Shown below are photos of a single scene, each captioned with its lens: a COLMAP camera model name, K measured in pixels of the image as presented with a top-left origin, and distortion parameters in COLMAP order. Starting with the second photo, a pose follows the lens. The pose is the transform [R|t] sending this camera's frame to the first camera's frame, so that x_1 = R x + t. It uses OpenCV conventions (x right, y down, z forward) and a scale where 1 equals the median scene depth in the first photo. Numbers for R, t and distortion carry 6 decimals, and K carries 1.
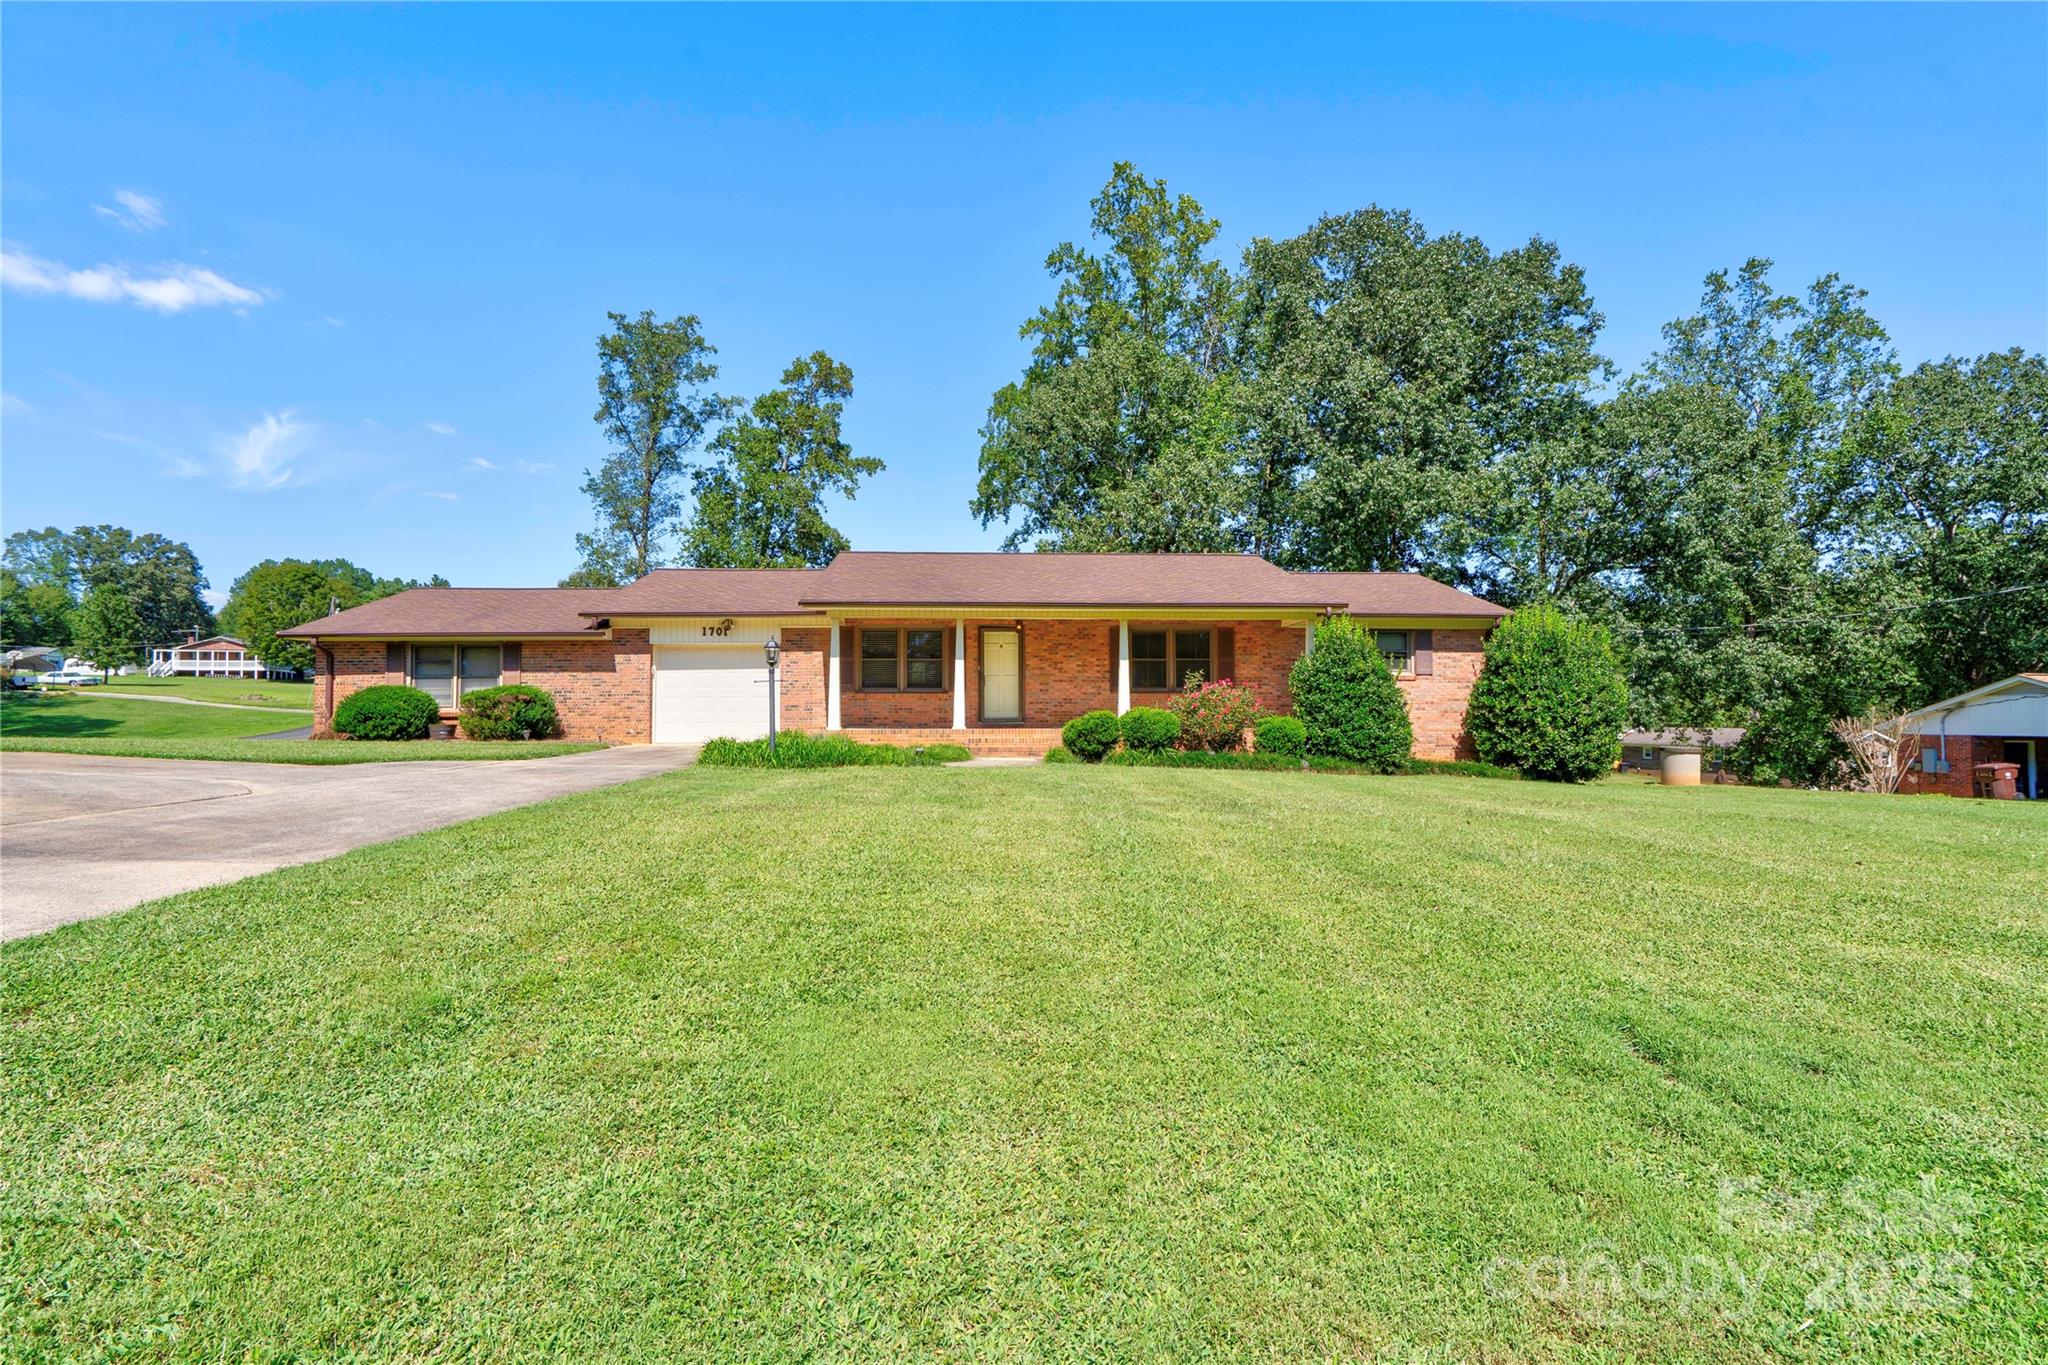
lens RADIAL K [[892.7, 0, 1023.7], [0, 892.7, 686.1], [0, 0, 1]] dist [0.017508, -0.000260]
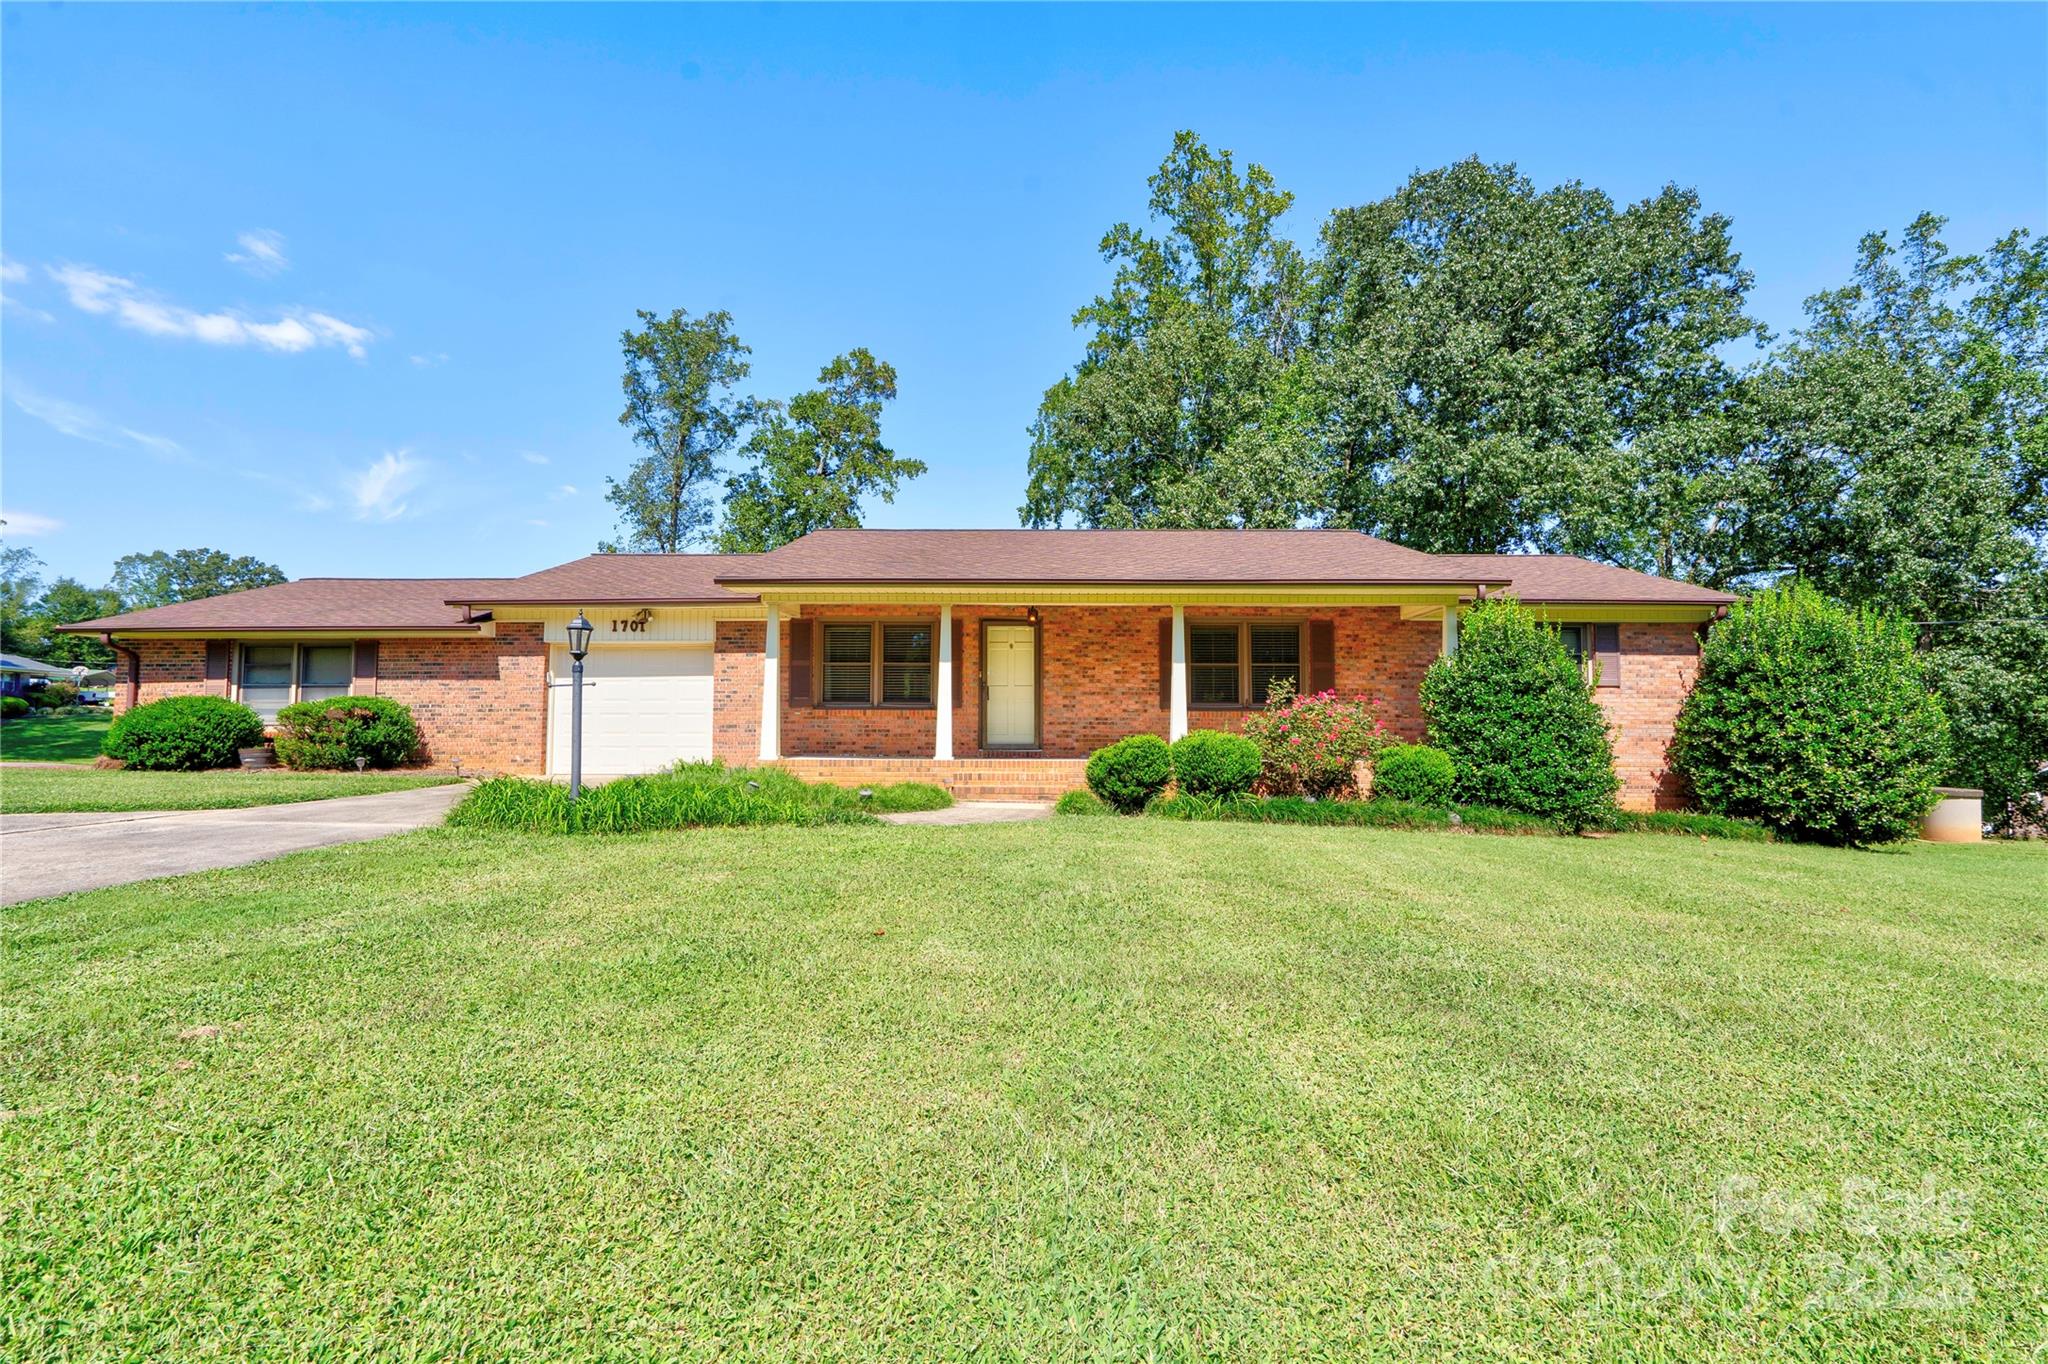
lens RADIAL K [[892.7, 0, 1020.2], [0, 892.7, 689.6], [0, 0, 1]] dist [0.017508, -0.000260]
pose [[0.997318, 0.002518, -0.073143, 0.016001], [-0.003842, 0.999831, -0.017970, 0.001907], [0.073086, 0.018203, 0.997160, 0.116706]]
